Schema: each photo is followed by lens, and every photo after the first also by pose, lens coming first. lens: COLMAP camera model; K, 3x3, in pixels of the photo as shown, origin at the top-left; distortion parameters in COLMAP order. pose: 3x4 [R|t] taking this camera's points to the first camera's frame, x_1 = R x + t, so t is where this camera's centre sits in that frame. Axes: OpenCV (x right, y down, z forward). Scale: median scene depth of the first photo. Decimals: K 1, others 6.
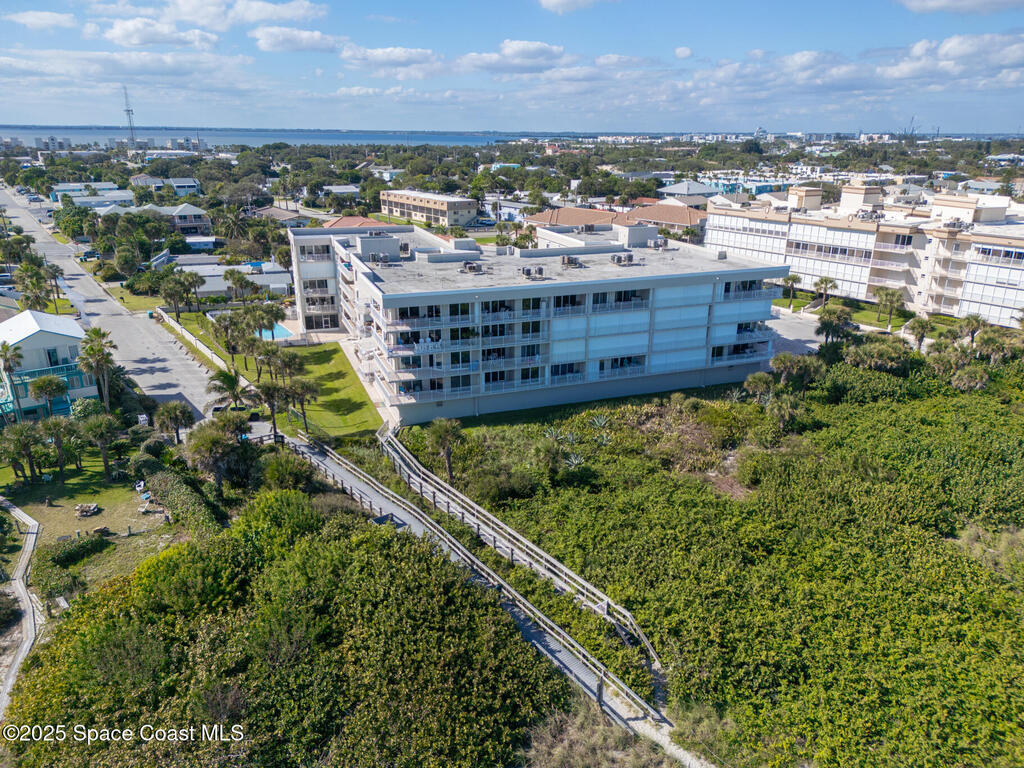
lens RADIAL K [[724.5, 0, 512.0], [0, 724.5, 384.0], [0, 0, 1]] dist [0.074782, -0.076903]
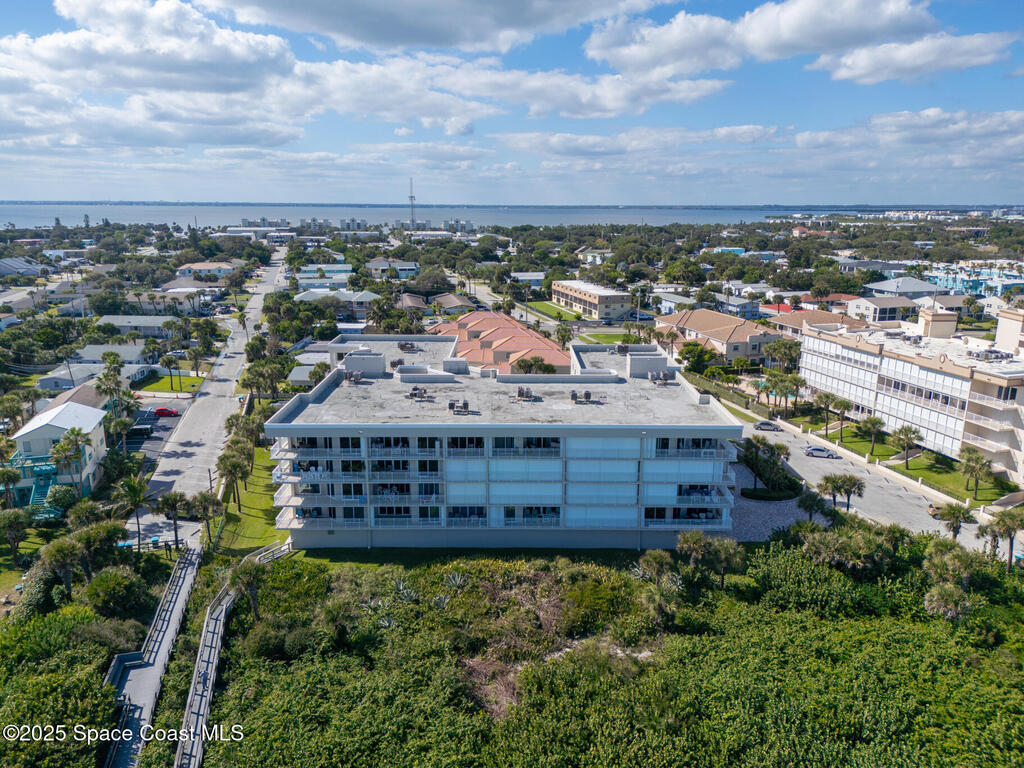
lens RADIAL K [[724.5, 0, 512.0], [0, 724.5, 384.0], [0, 0, 1]] dist [0.074782, -0.076903]
pose [[0.934823, 0.080946, -0.345764, 0.308525], [-0.112883, 0.990907, -0.073215, -0.086050], [0.336694, 0.107474, 0.935461, 0.073913]]
